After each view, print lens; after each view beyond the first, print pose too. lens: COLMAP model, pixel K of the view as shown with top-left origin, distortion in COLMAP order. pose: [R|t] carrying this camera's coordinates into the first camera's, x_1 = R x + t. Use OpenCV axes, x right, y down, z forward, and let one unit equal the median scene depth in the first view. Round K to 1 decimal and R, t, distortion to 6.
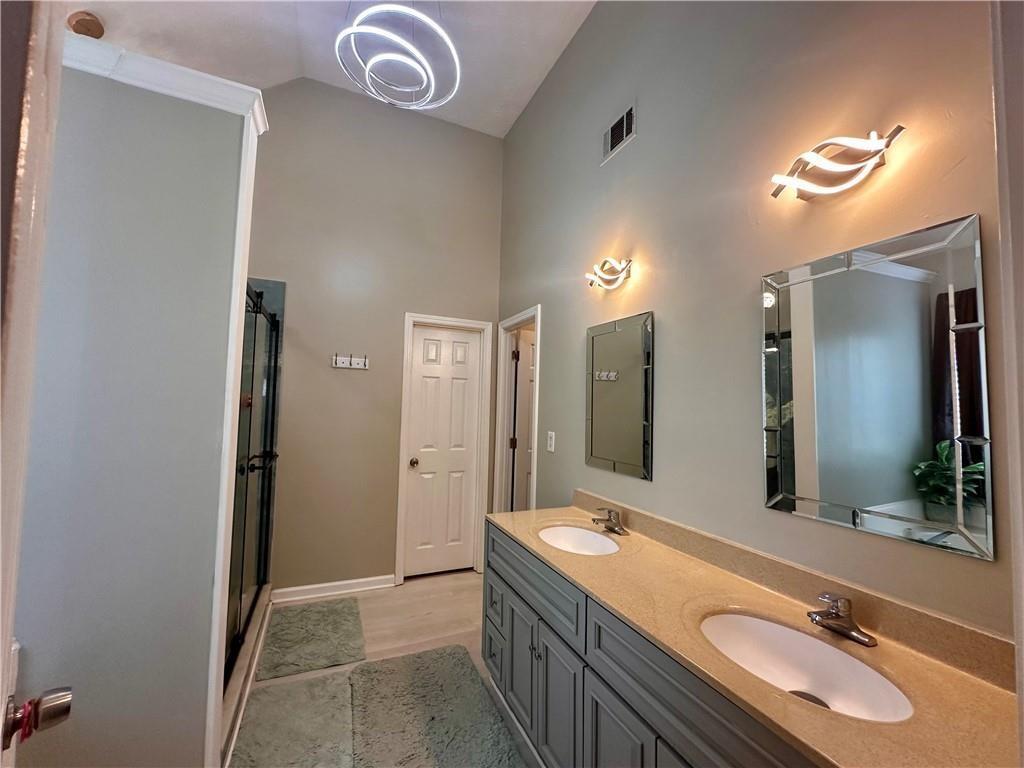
lens RADIAL K [[408.8, 0, 512.9], [0, 408.8, 381.2], [0, 0, 1]] dist [-0.003961, 0.000226]
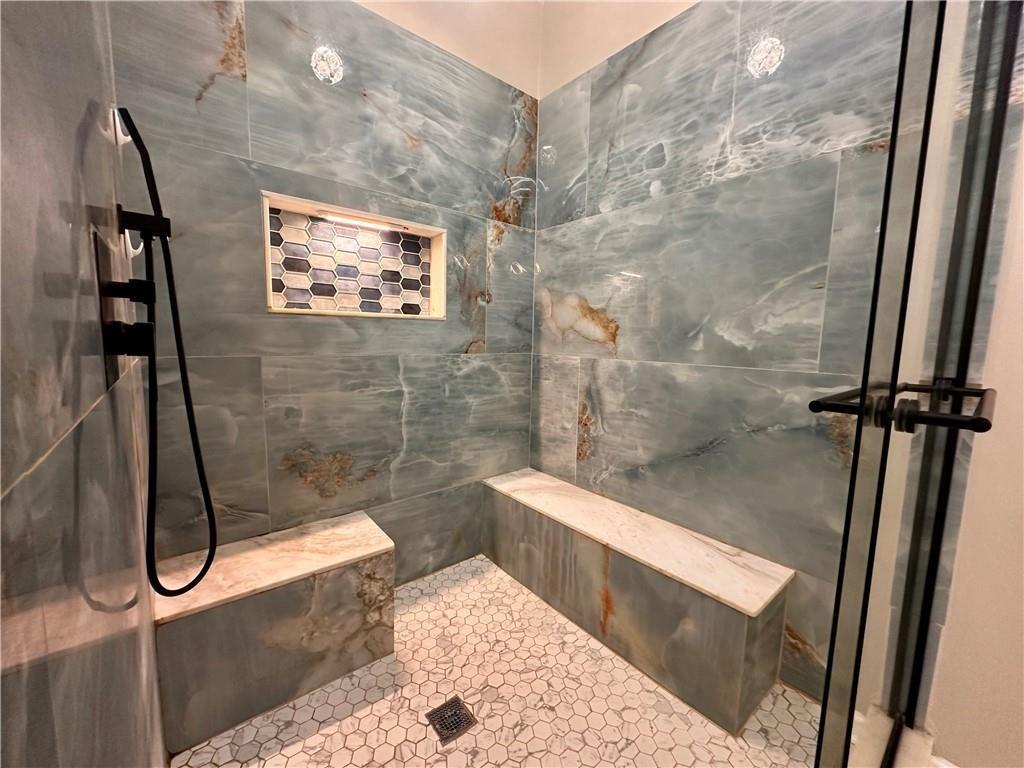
lens RADIAL K [[408.8, 0, 513.0], [0, 408.8, 385.1], [0, 0, 1]] dist [-0.003961, 0.000226]
pose [[0.269476, 0.098778, -0.957928, -0.379425], [0.043124, 0.992490, 0.114473, 0.126675], [0.962041, -0.072158, 0.263193, 0.567167]]
